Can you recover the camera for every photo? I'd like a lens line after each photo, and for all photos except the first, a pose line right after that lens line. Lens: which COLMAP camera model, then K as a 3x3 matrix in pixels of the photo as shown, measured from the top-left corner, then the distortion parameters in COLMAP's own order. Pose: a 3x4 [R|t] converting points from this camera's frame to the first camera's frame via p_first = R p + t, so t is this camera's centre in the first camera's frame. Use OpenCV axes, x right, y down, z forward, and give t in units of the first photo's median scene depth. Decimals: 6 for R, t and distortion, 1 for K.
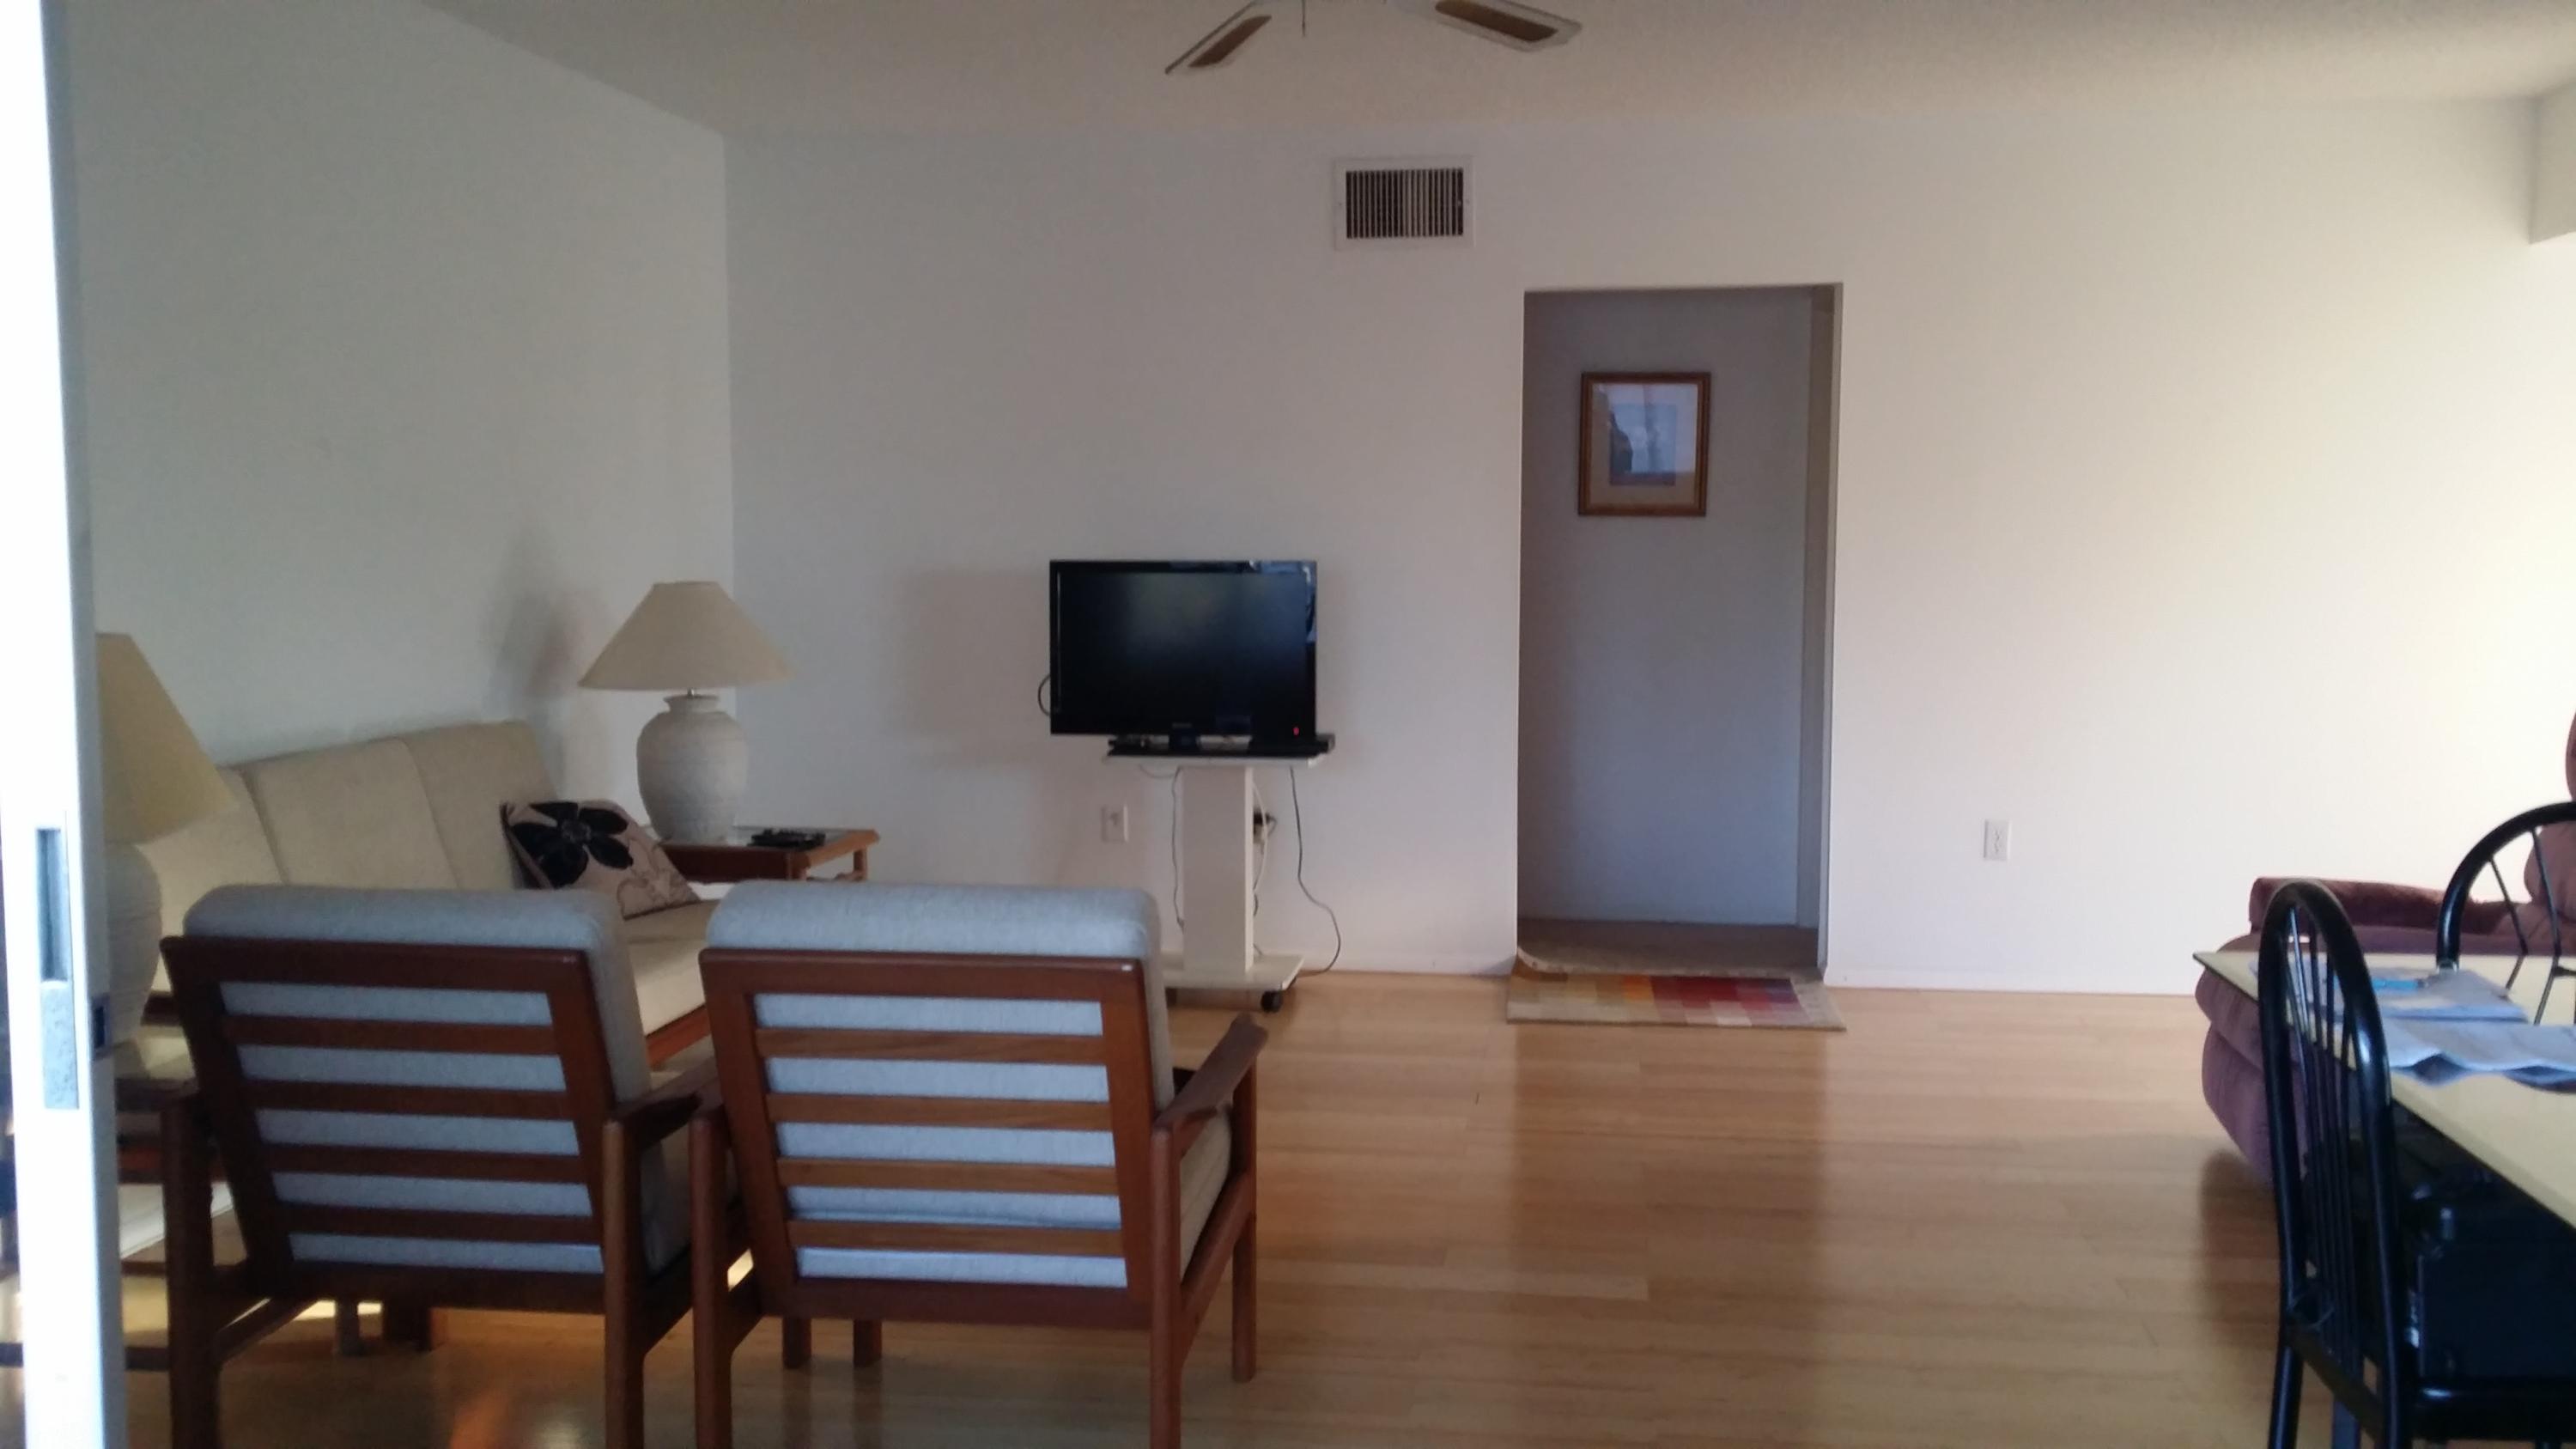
lens RADIAL K [[2287.3, 0, 1289.3], [0, 2287.3, 726.1], [0, 0, 1]] dist [0.006542, 0.007937]
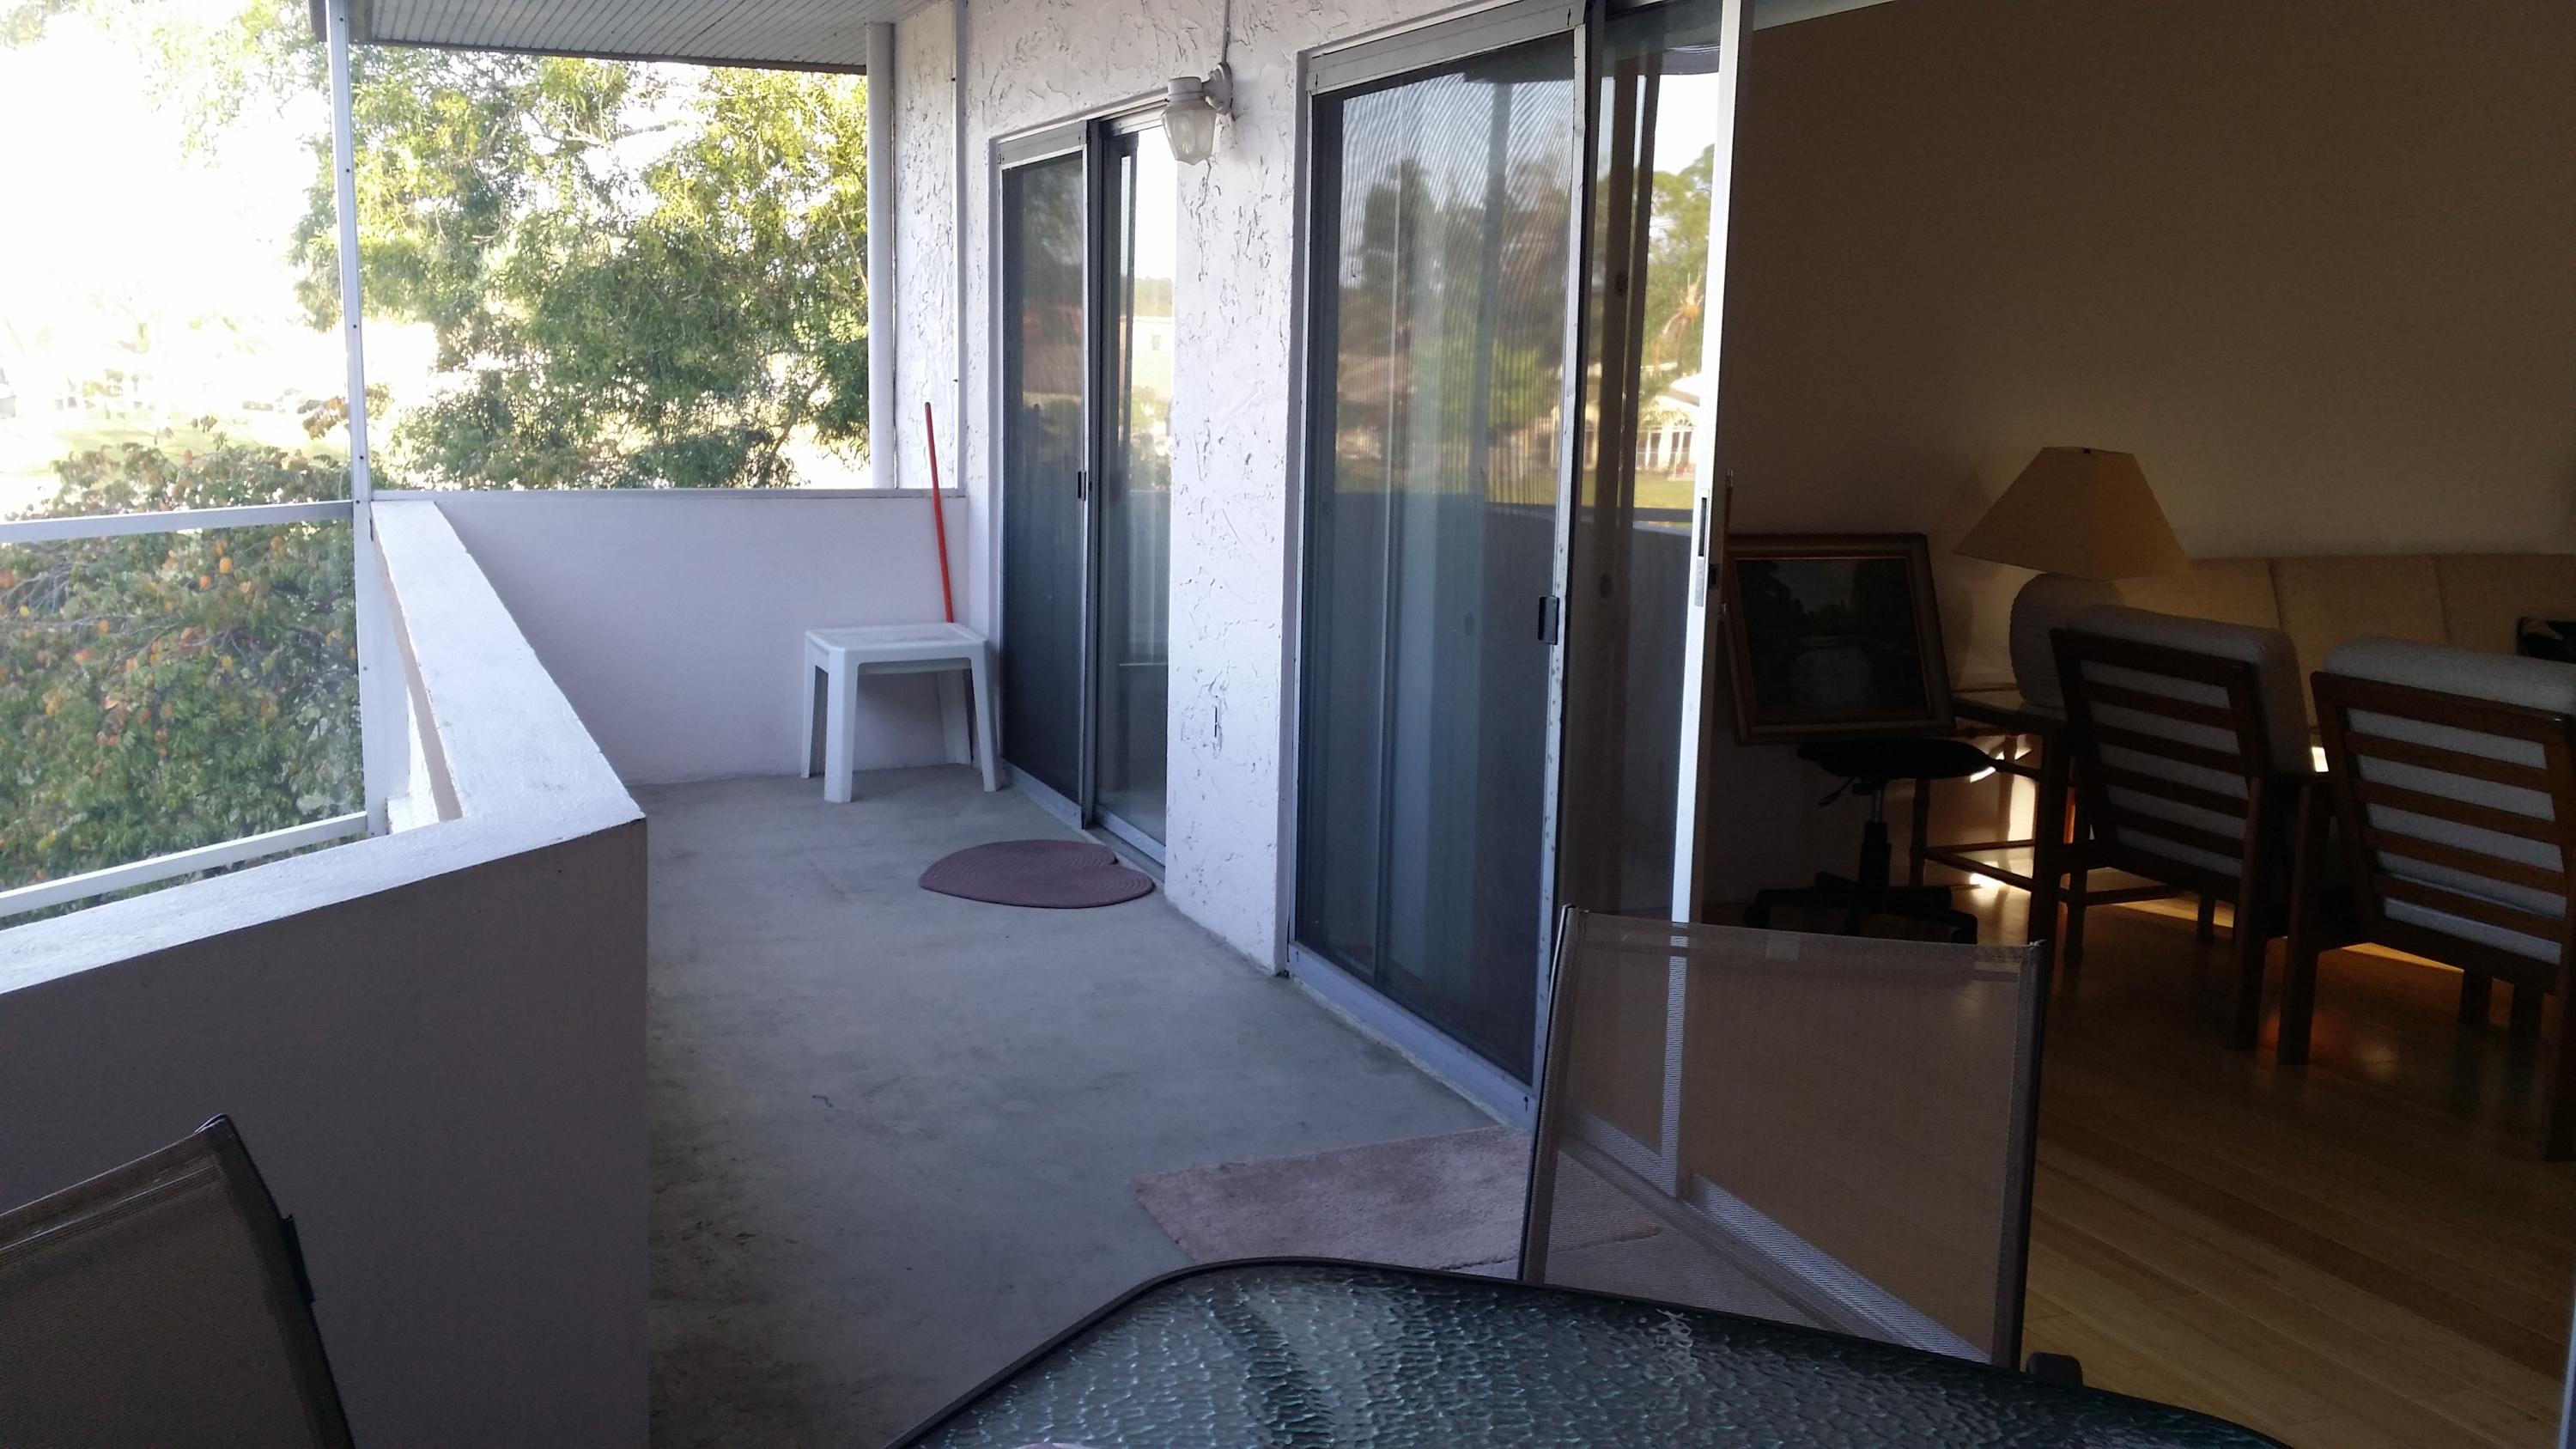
lens RADIAL K [[2287.3, 0, 1286.5], [0, 2287.3, 725.4], [0, 0, 1]] dist [0.006542, 0.007937]
pose [[0.450548, 0.143251, -0.881184, 0.739198], [-0.096821, 0.989061, 0.111284, 0.029161], [0.887486, 0.035179, 0.459490, -0.275718]]
